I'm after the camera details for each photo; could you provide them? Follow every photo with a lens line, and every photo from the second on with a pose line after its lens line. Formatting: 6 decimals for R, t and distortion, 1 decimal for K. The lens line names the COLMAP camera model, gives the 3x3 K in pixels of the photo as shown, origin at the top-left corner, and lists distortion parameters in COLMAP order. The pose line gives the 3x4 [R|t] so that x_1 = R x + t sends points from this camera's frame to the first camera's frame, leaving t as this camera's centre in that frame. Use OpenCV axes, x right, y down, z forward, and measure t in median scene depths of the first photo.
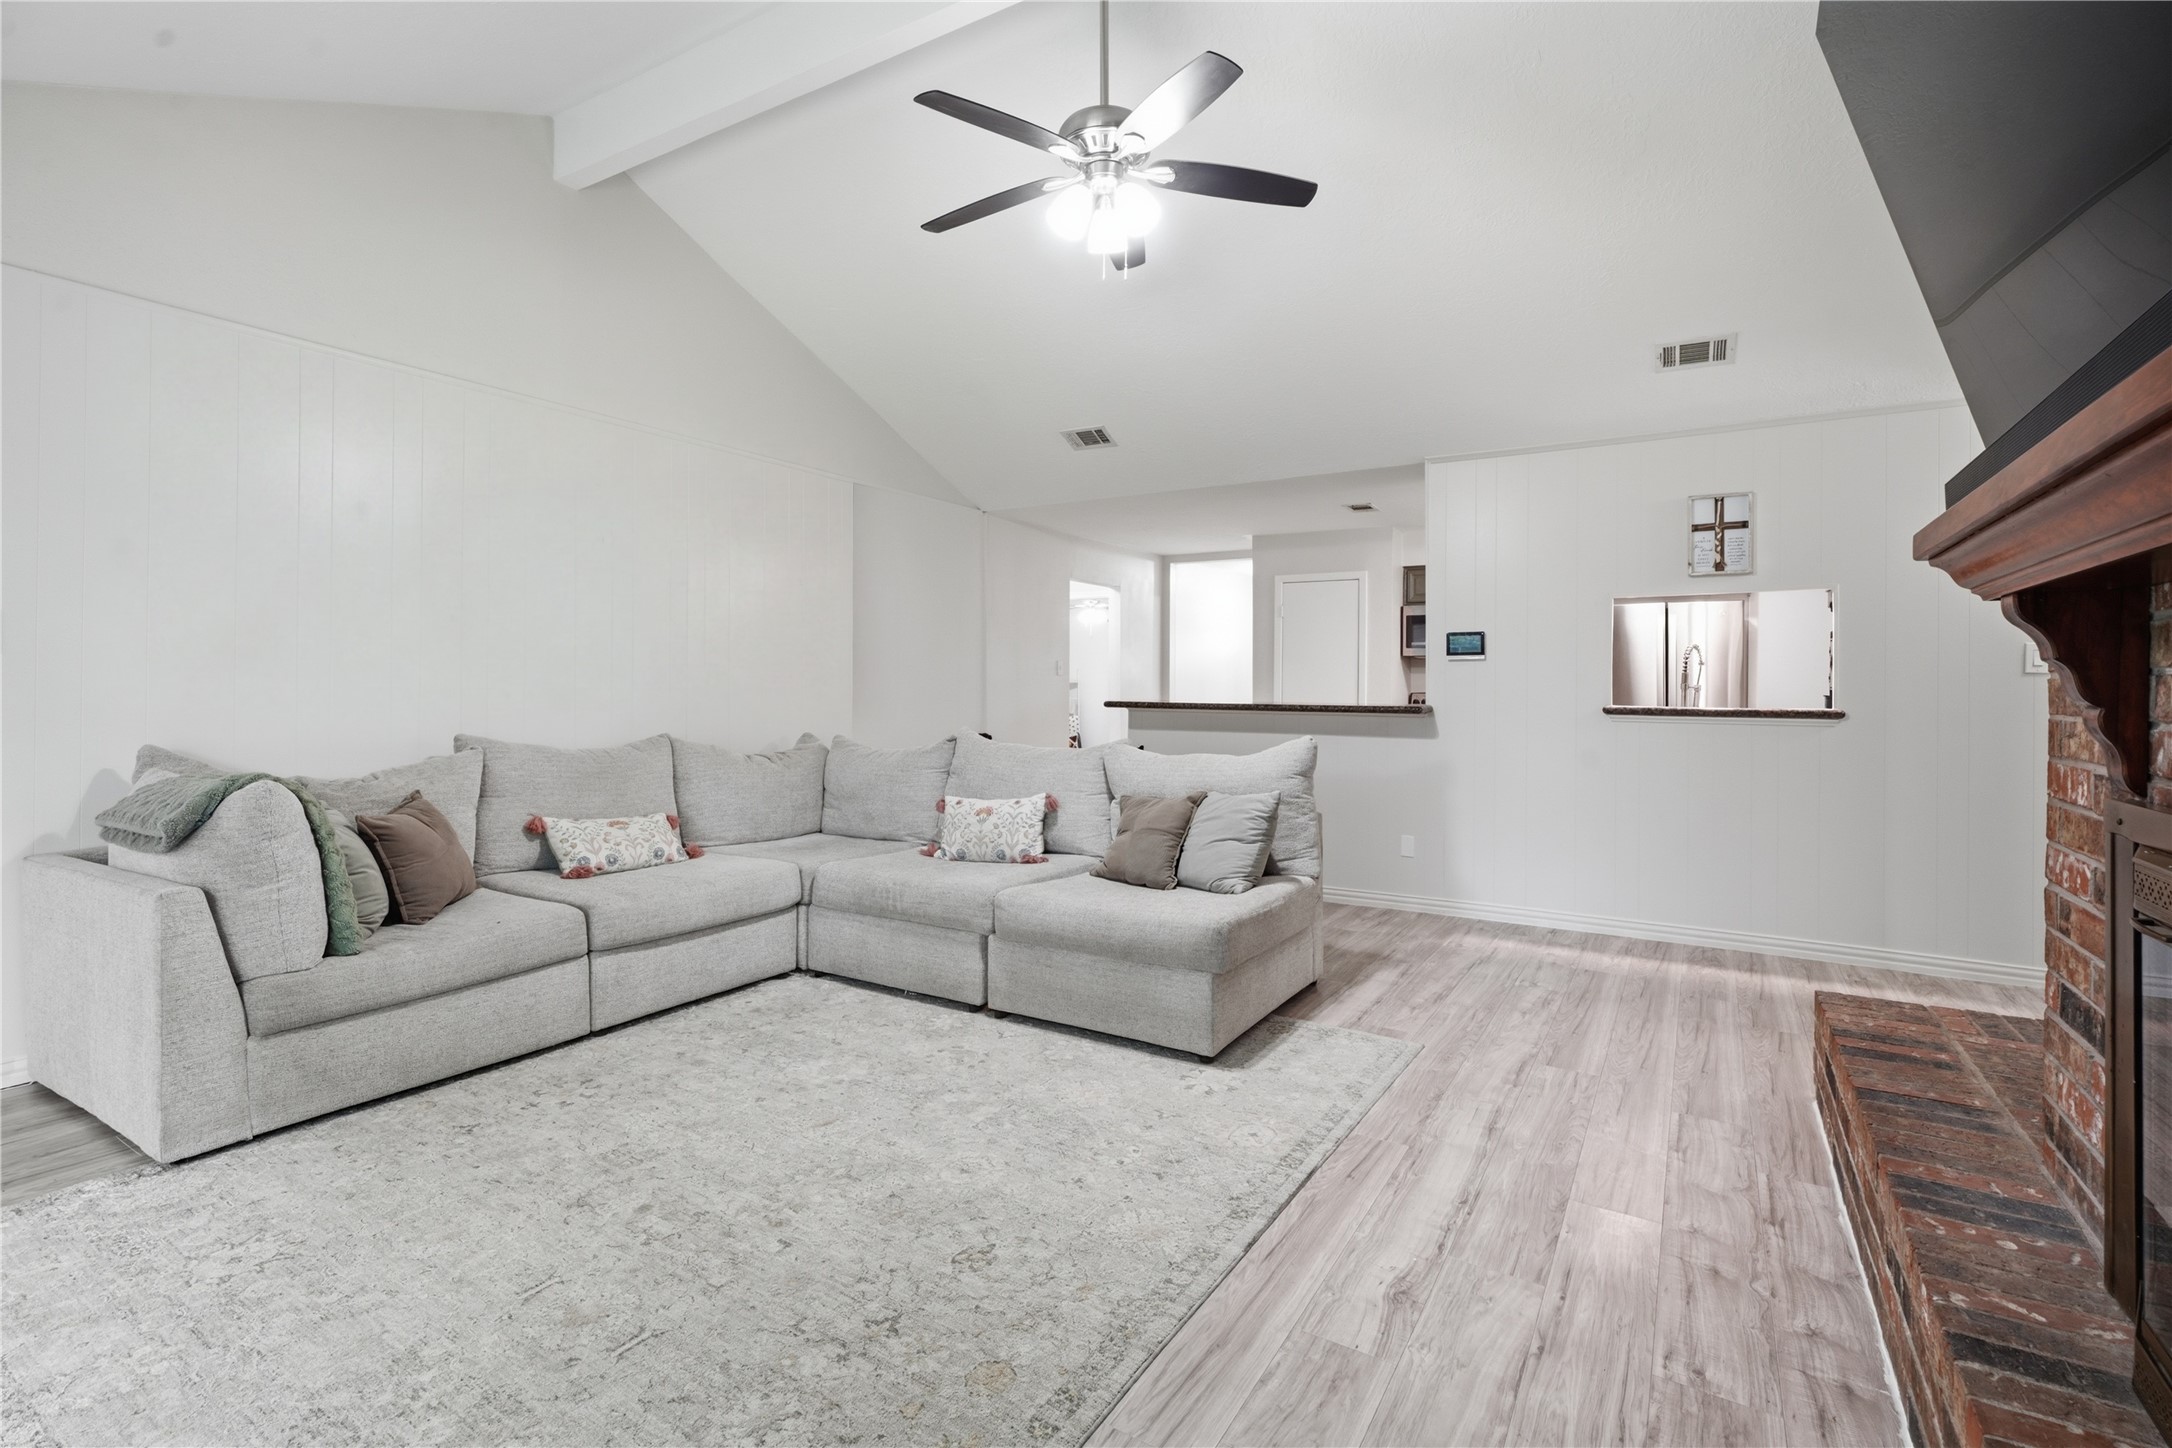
lens RADIAL K [[996.0, 0, 1091.8], [0, 996.0, 697.8], [0, 0, 1]] dist [-0.003502, 0.000383]
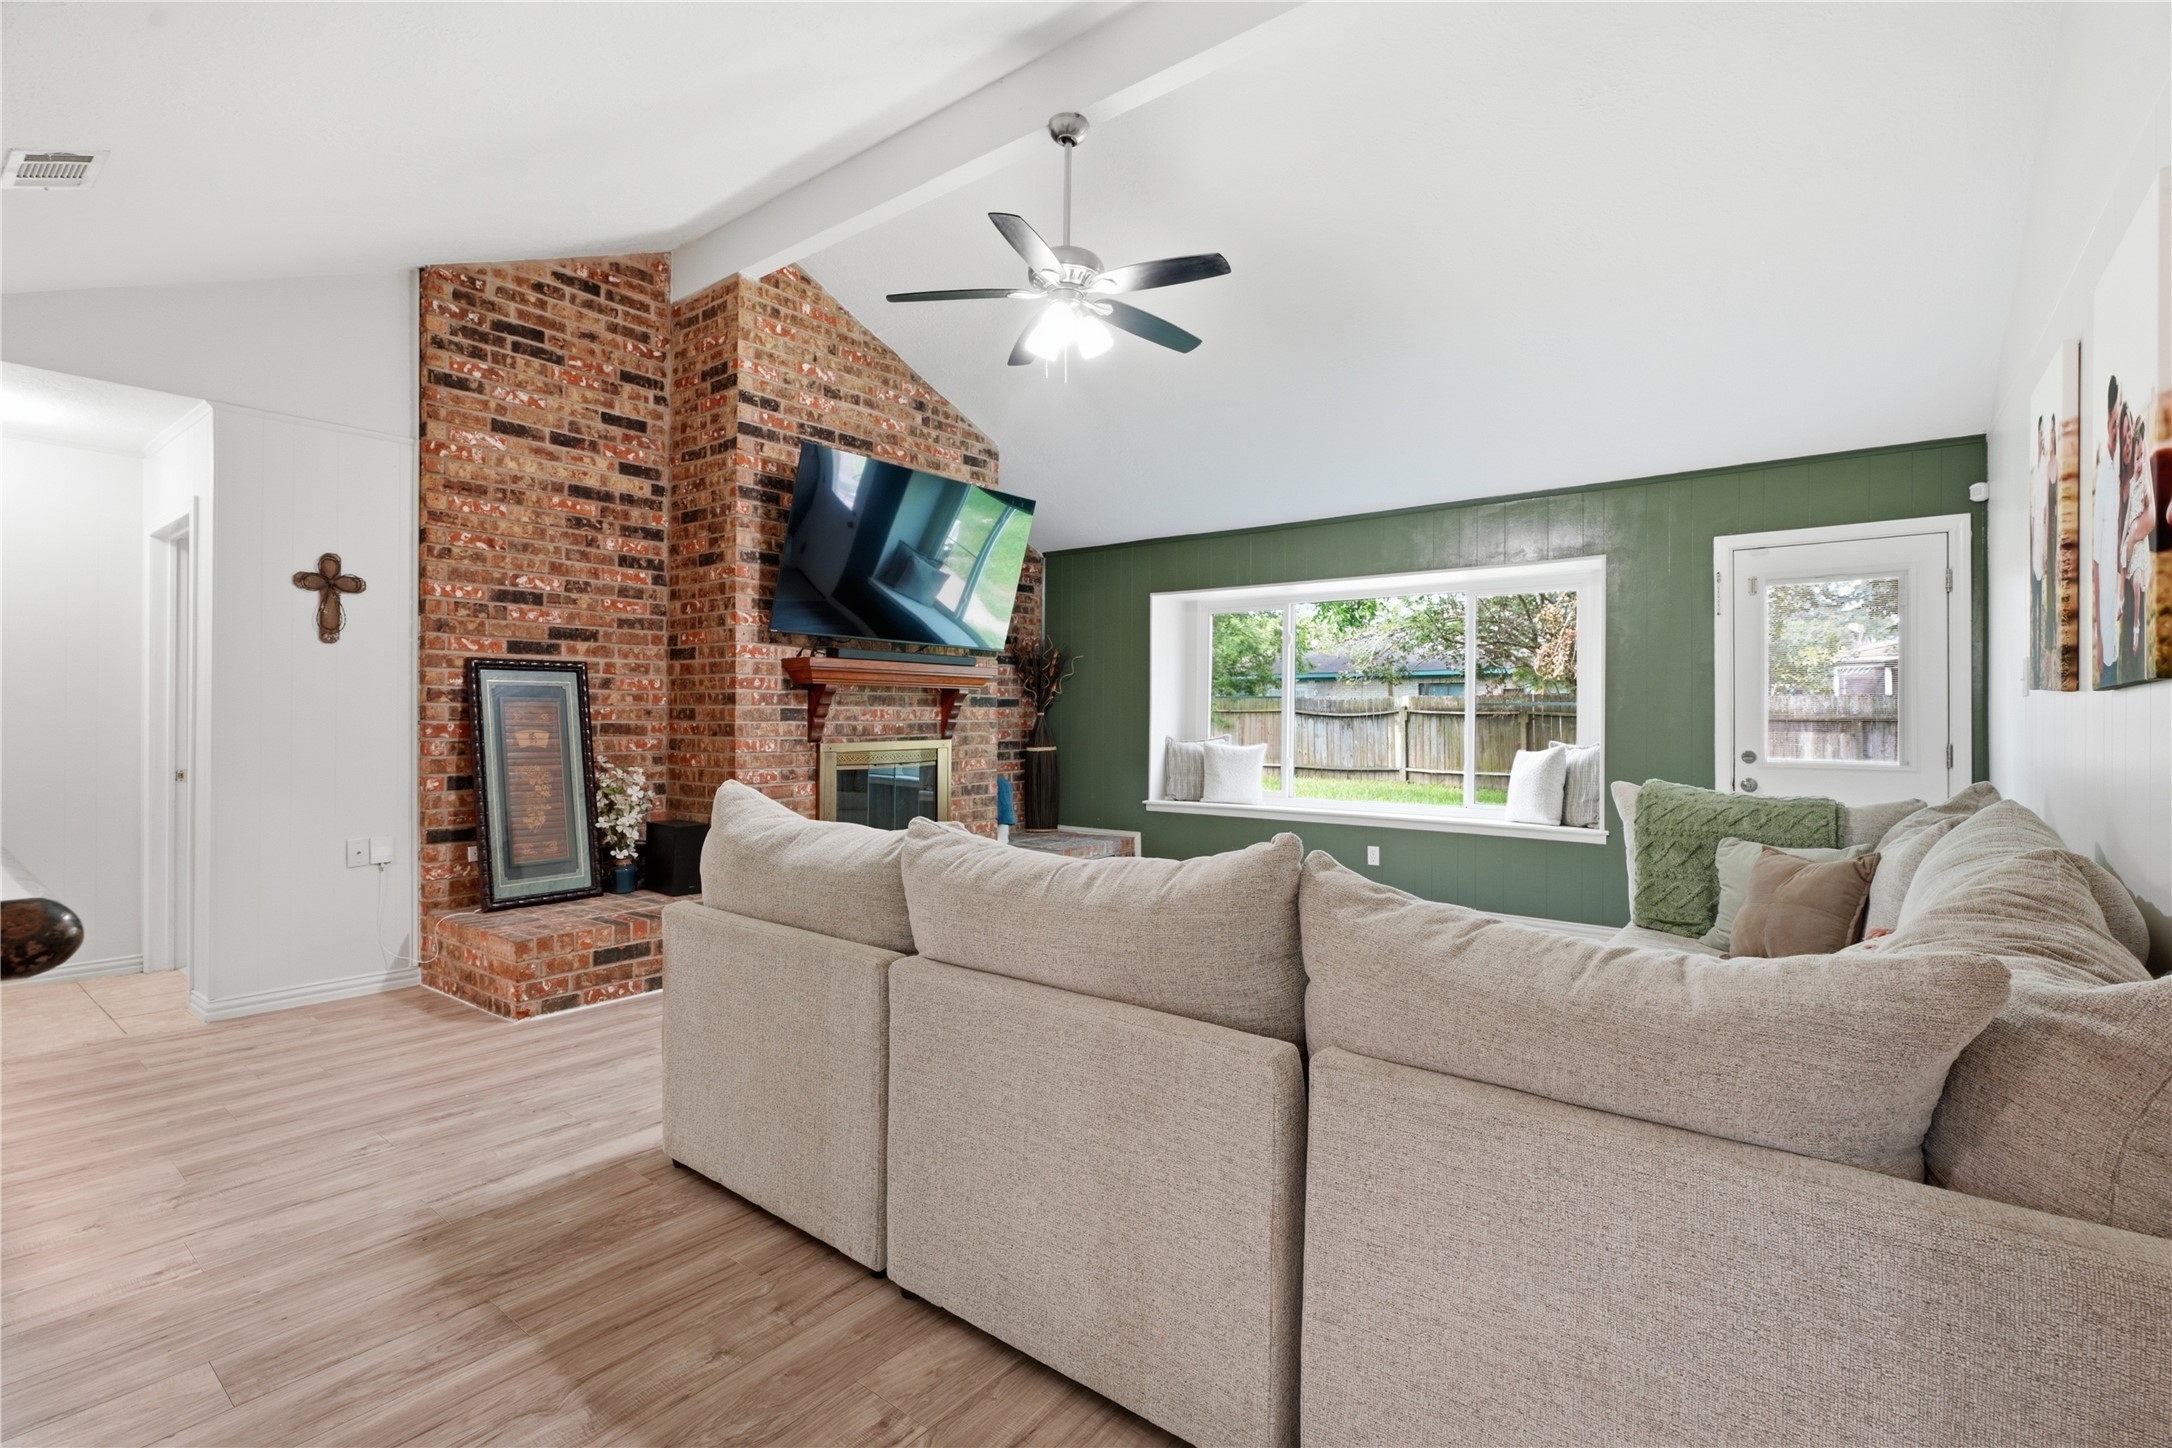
lens RADIAL K [[965.8, 0, 1086.9], [0, 965.8, 720.9], [0, 0, 1]] dist [-0.002544, 0.001032]
pose [[-0.990843, -0.013476, 0.134342, -0.127985], [-0.010729, 0.999719, 0.021151, -0.021994], [-0.134589, 0.019516, -0.990709, 1.590523]]
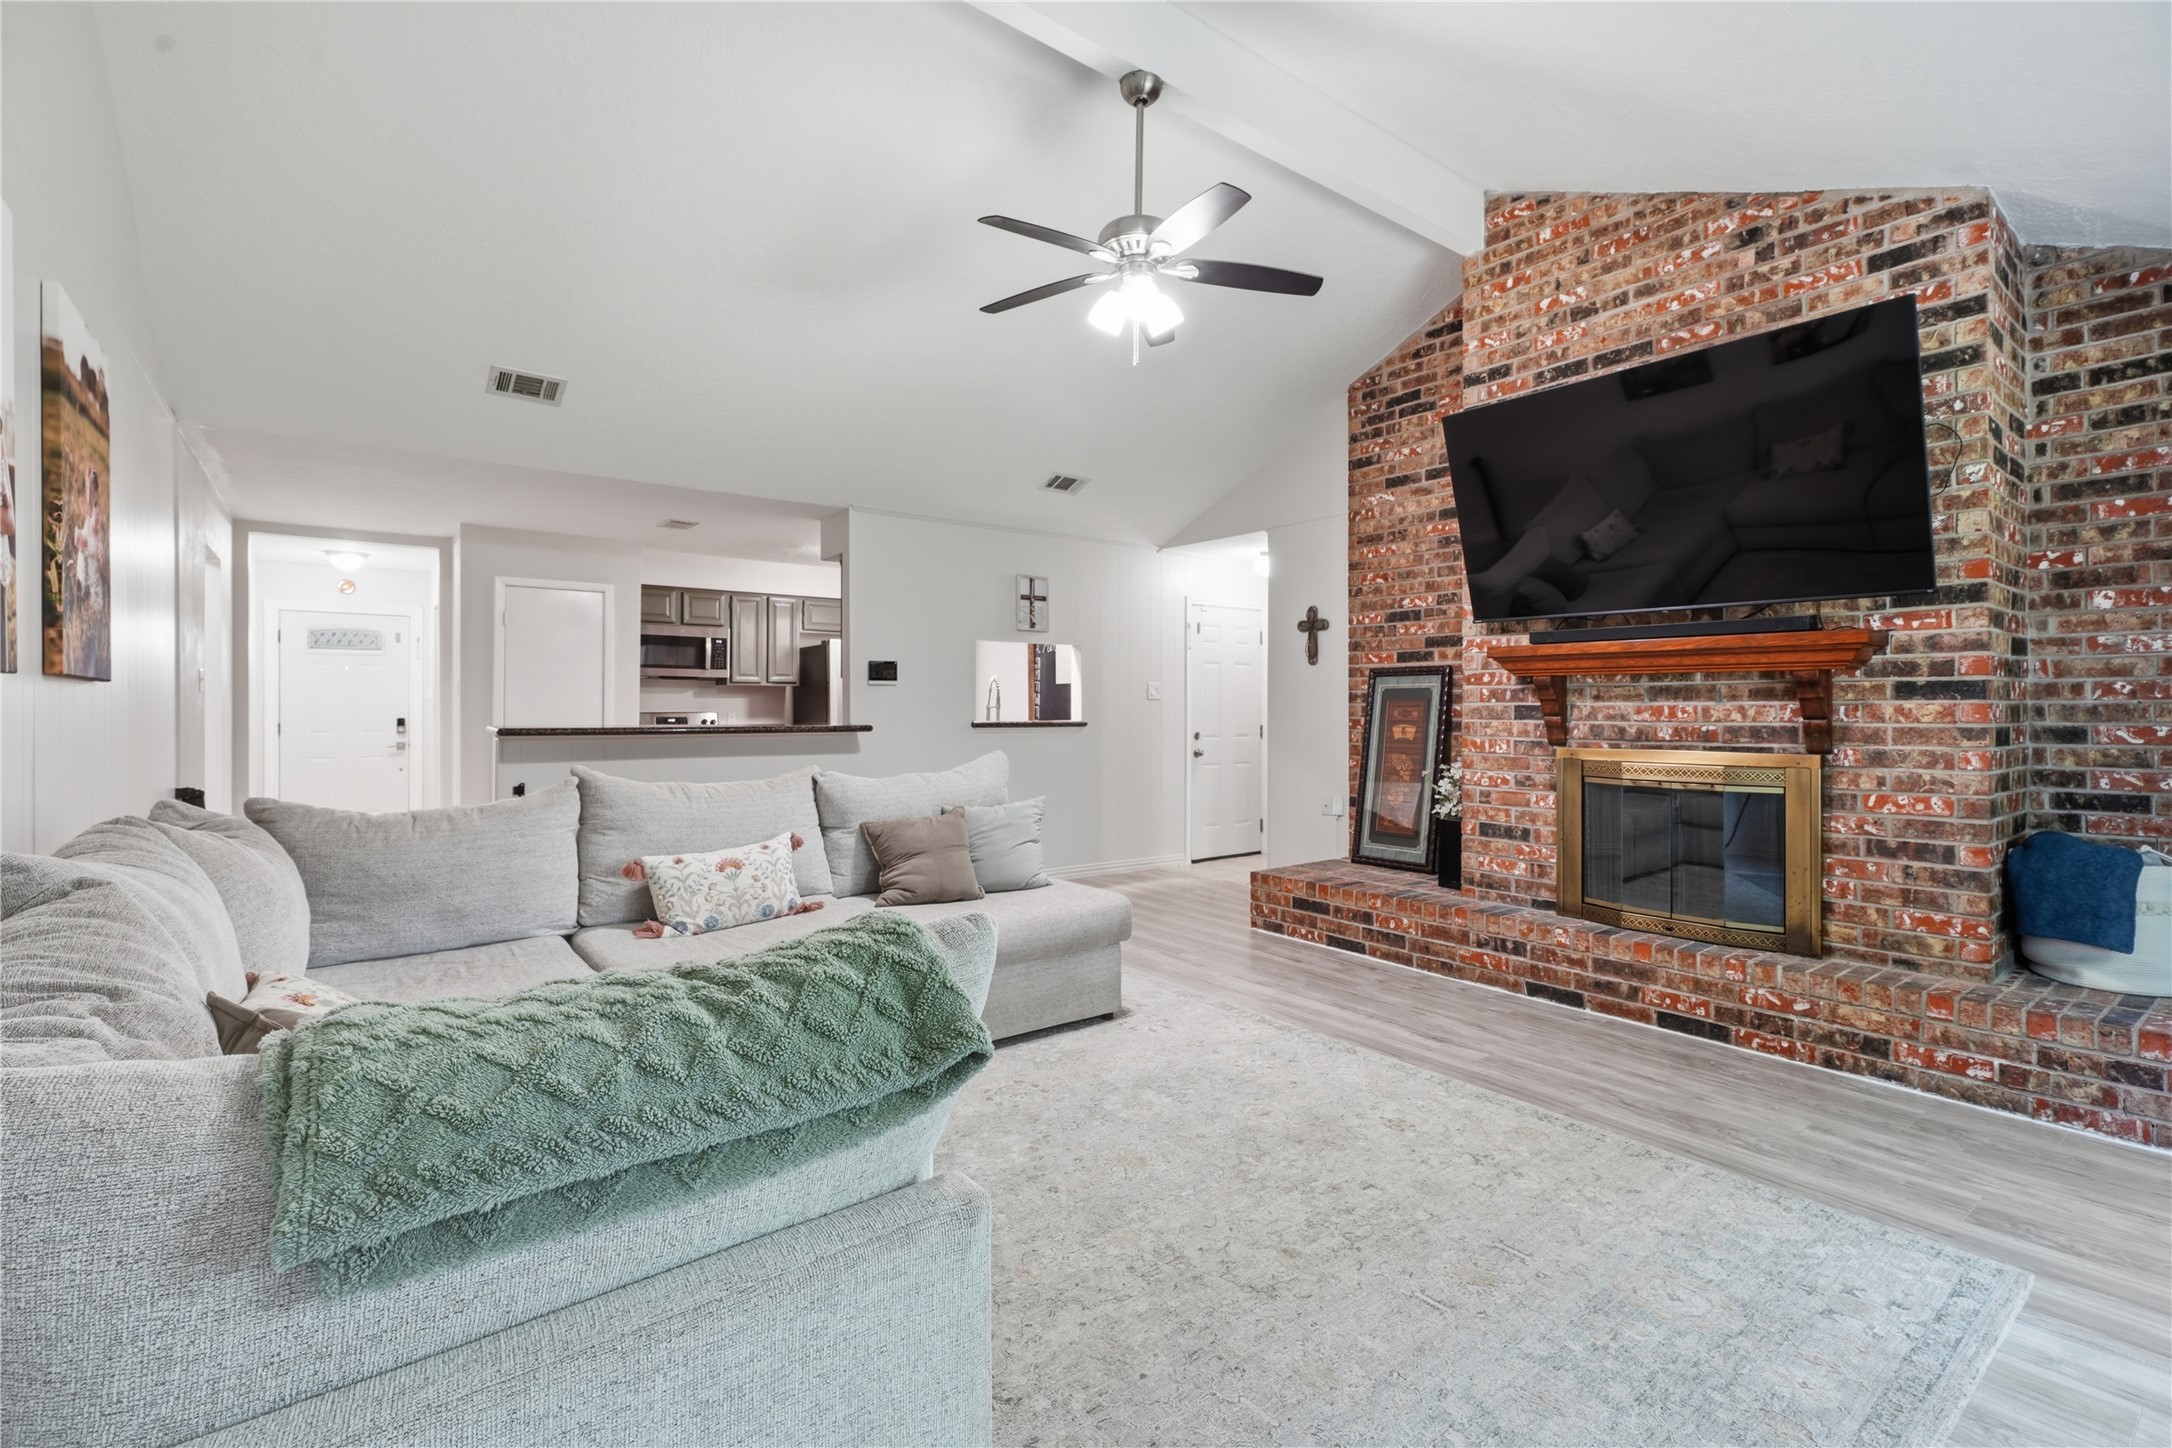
lens RADIAL K [[965.8, 0, 1086.9], [0, 965.8, 720.9], [0, 0, 1]] dist [-0.002544, 0.001032]
pose [[0.357002, -0.018702, 0.933916, -0.780300], [0.011576, 0.999811, 0.015596, -0.012665], [-0.934032, 0.005243, 0.357151, 0.474031]]
